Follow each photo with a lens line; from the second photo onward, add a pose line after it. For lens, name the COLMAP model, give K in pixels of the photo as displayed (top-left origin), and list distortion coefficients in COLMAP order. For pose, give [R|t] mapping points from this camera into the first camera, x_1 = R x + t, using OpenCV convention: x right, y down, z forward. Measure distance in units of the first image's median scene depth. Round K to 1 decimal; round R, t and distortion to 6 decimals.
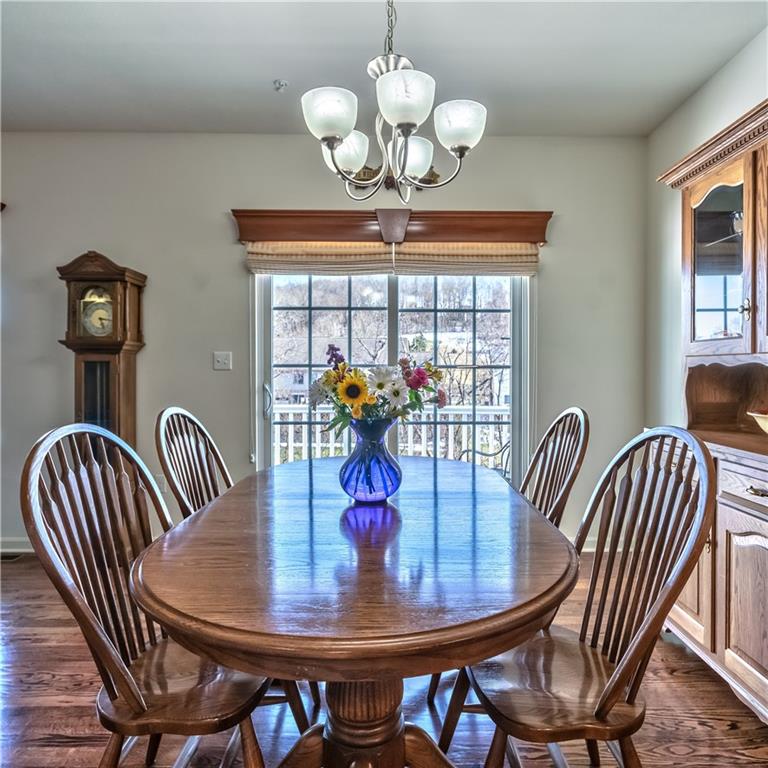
lens RADIAL K [[624.0, 0, 320.0], [0, 624.0, 380.7], [0, 0, 1]] dist [-0.015488, 0.002604]
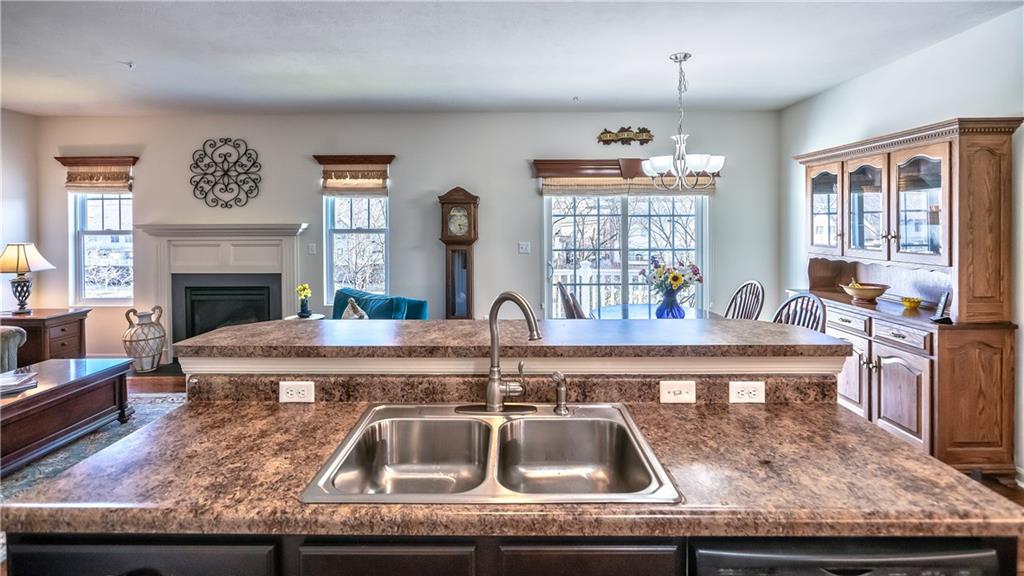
lens RADIAL K [[499.7, 0, 491.6], [0, 499.7, 243.1], [0, 0, 1]] dist [0.002690, 0.000037]
pose [[0.999866, -0.007030, -0.014803, -0.396588], [0.007025, 0.999975, -0.000426, -0.078879], [0.014805, 0.000322, 0.999890, -0.608543]]
